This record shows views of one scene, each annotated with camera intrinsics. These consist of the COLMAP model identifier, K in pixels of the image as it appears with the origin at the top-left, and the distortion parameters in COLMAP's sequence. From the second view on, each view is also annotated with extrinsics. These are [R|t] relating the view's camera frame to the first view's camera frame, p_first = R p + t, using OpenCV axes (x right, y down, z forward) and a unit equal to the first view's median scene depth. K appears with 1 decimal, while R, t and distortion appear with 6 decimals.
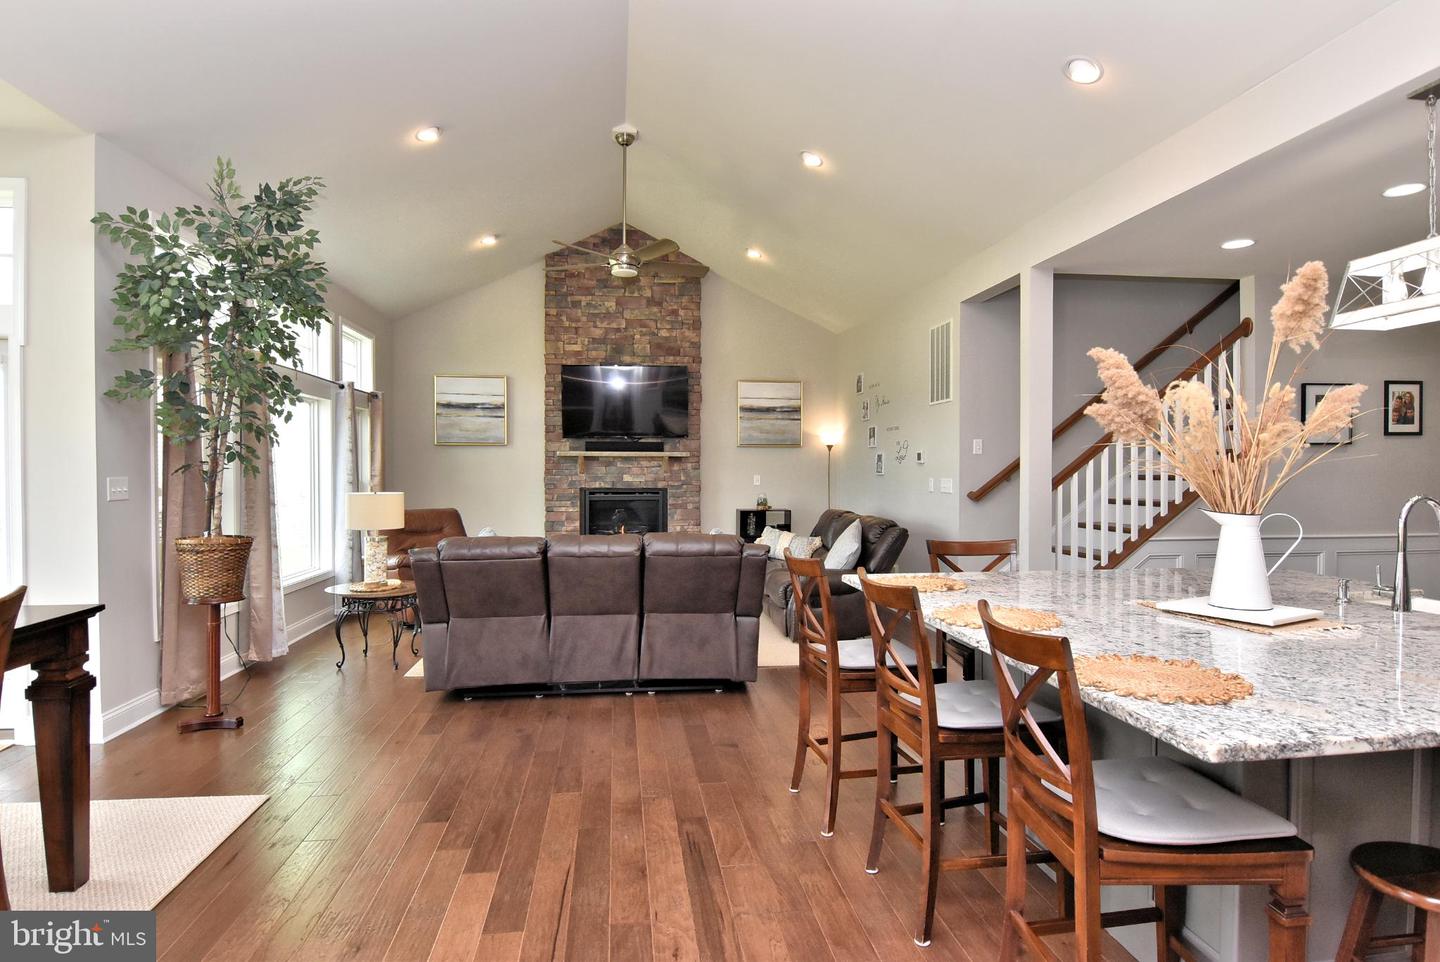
lens RADIAL K [[765.5, 0, 722.1], [0, 765.5, 480.6], [0, 0, 1]] dist [0.001016, -0.016264]
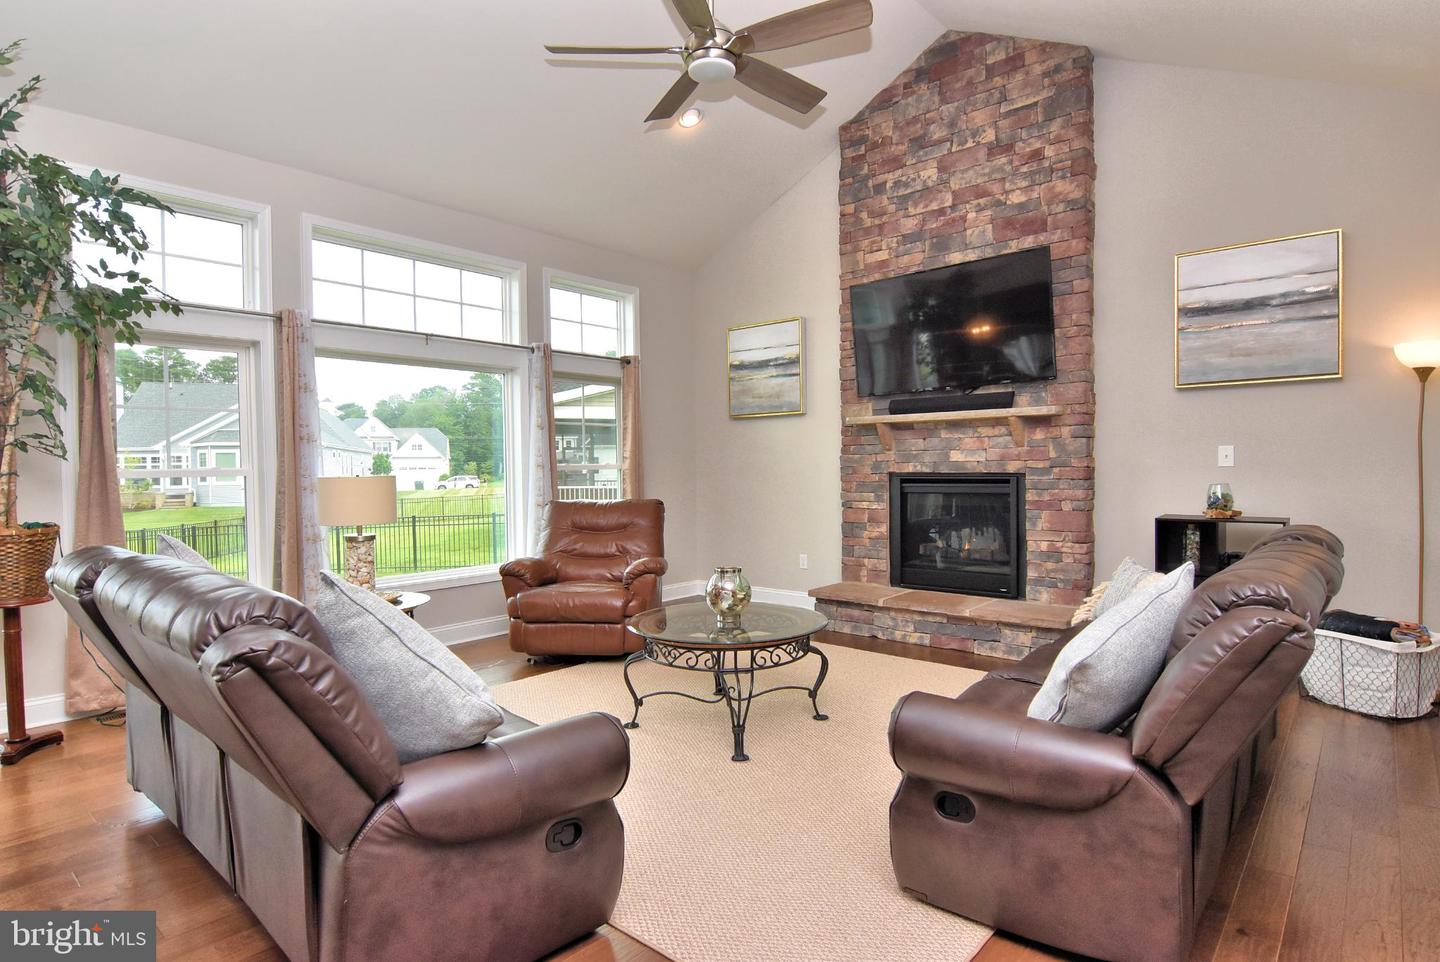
lens RADIAL K [[765.5, 0, 724.4], [0, 765.5, 480.8], [0, 0, 1]] dist [0.001016, -0.016264]
pose [[0.656501, 0.004886, -0.754309, 0.362949], [0.002888, 0.999955, 0.008991, 0.017399], [0.754319, -0.008082, 0.656458, 0.815031]]
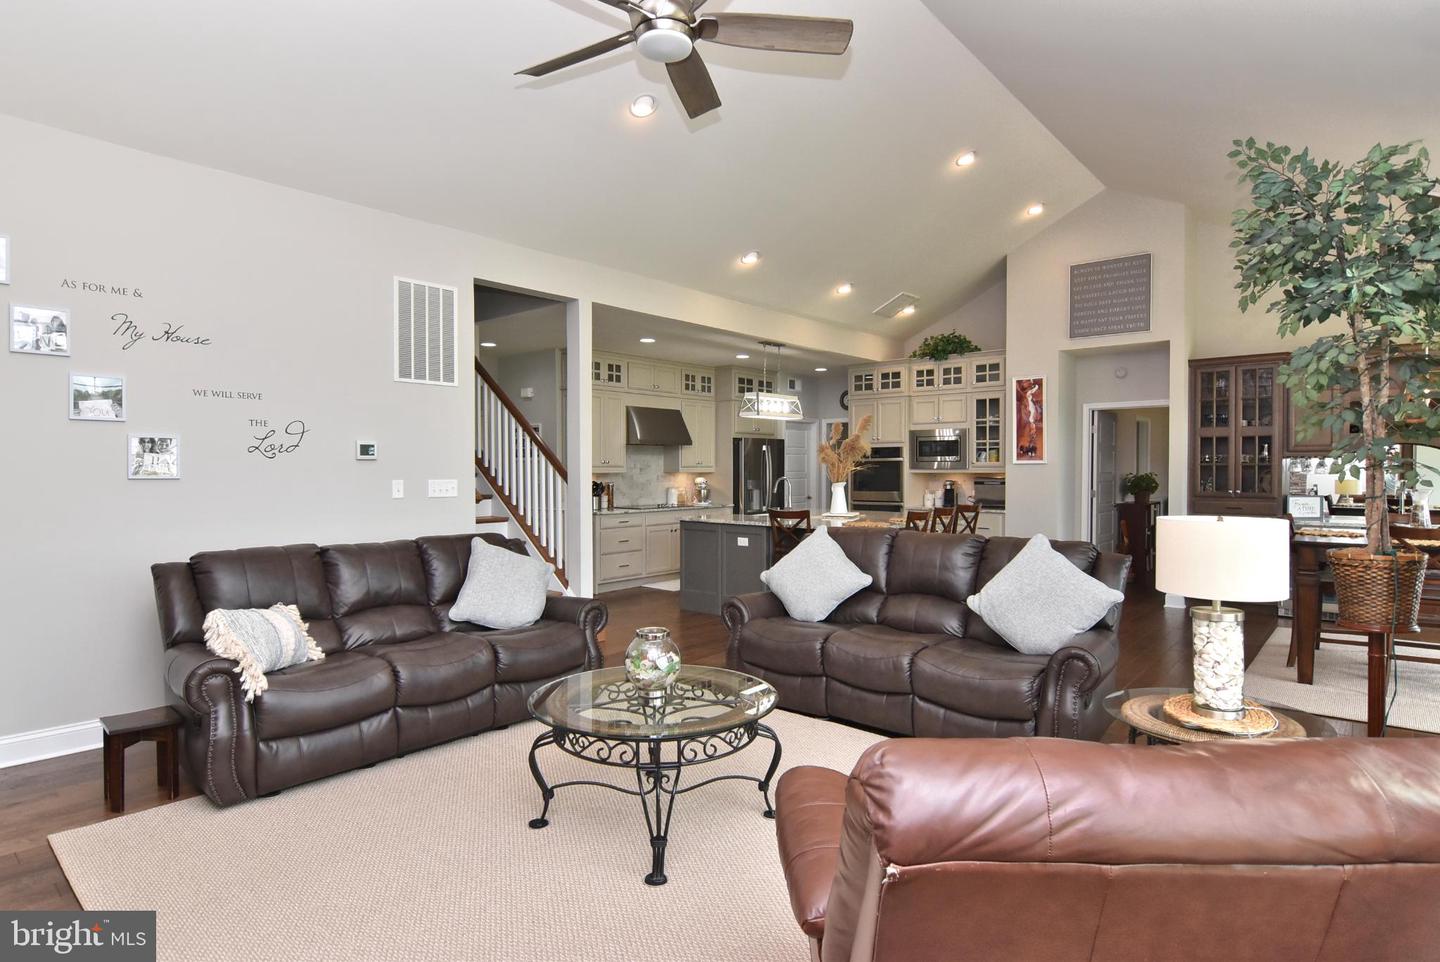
lens RADIAL K [[765.5, 0, 724.3], [0, 765.5, 477.4], [0, 0, 1]] dist [0.001016, -0.016264]
pose [[-0.664997, -0.008792, 0.746794, -0.629563], [0.010288, 0.999728, 0.020932, -0.023437], [-0.746775, 0.021602, -0.664726, 1.618693]]
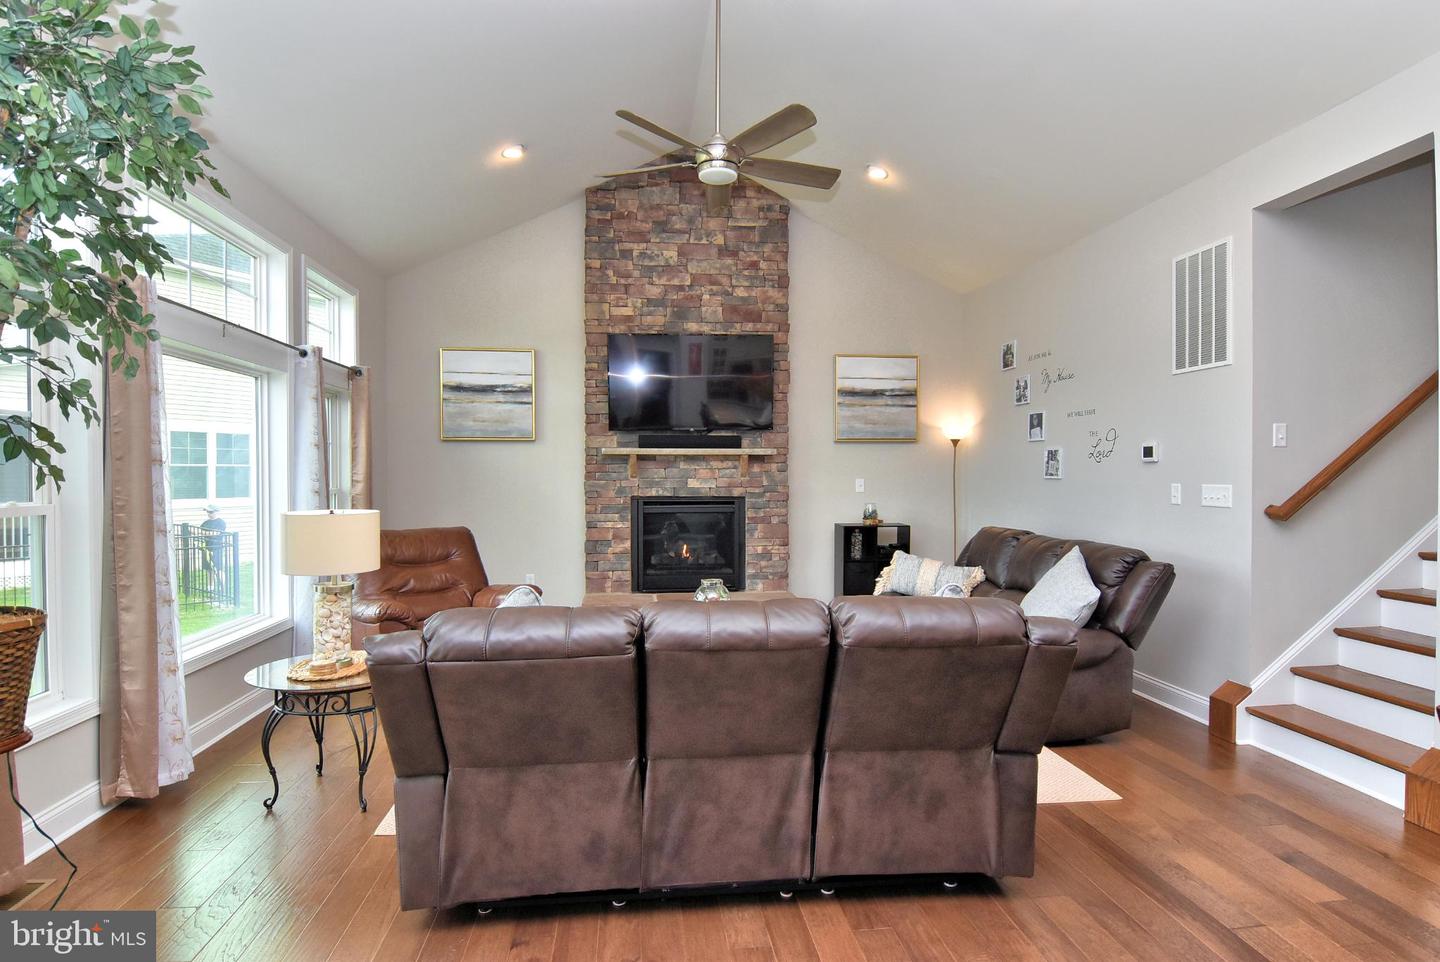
lens RADIAL K [[765.5, 0, 720.3], [0, 765.5, 478.9], [0, 0, 1]] dist [0.001016, -0.016264]
pose [[0.999767, -0.002109, -0.021460, -0.140095], [0.001994, 0.999984, -0.005367, -0.006253], [0.021471, 0.005323, 0.999755, 0.422099]]
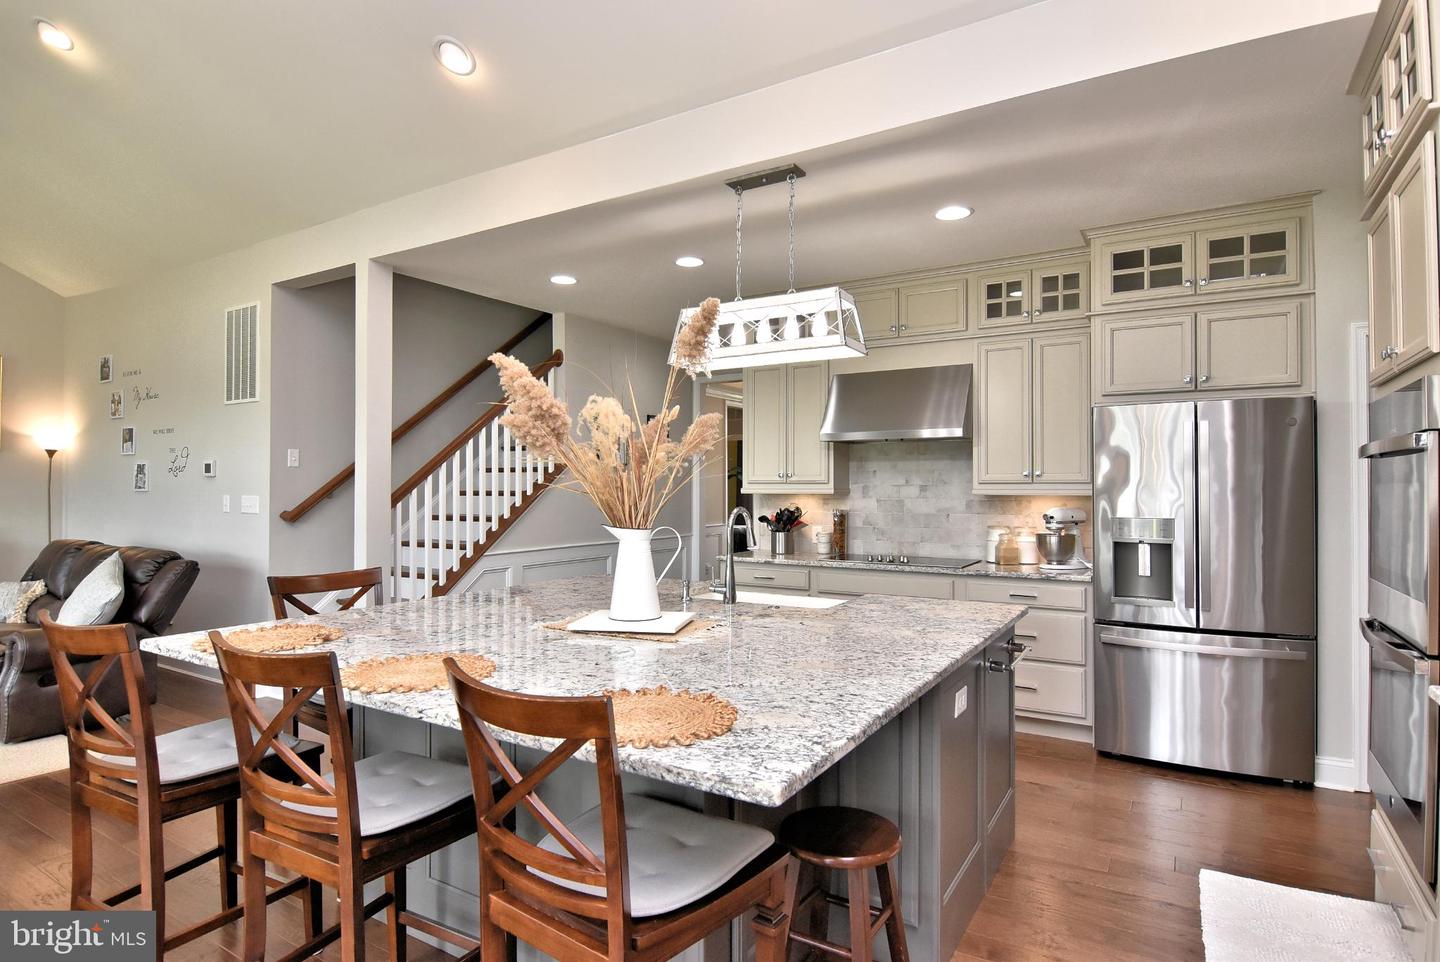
lens RADIAL K [[765.5, 0, 723.6], [0, 765.5, 481.3], [0, 0, 1]] dist [0.001016, -0.016264]
pose [[0.627956, 0.006384, 0.778222, -0.029708], [0.008298, 0.999855, -0.014898, -0.002131], [-0.778204, 0.015813, 0.627812, 0.116822]]
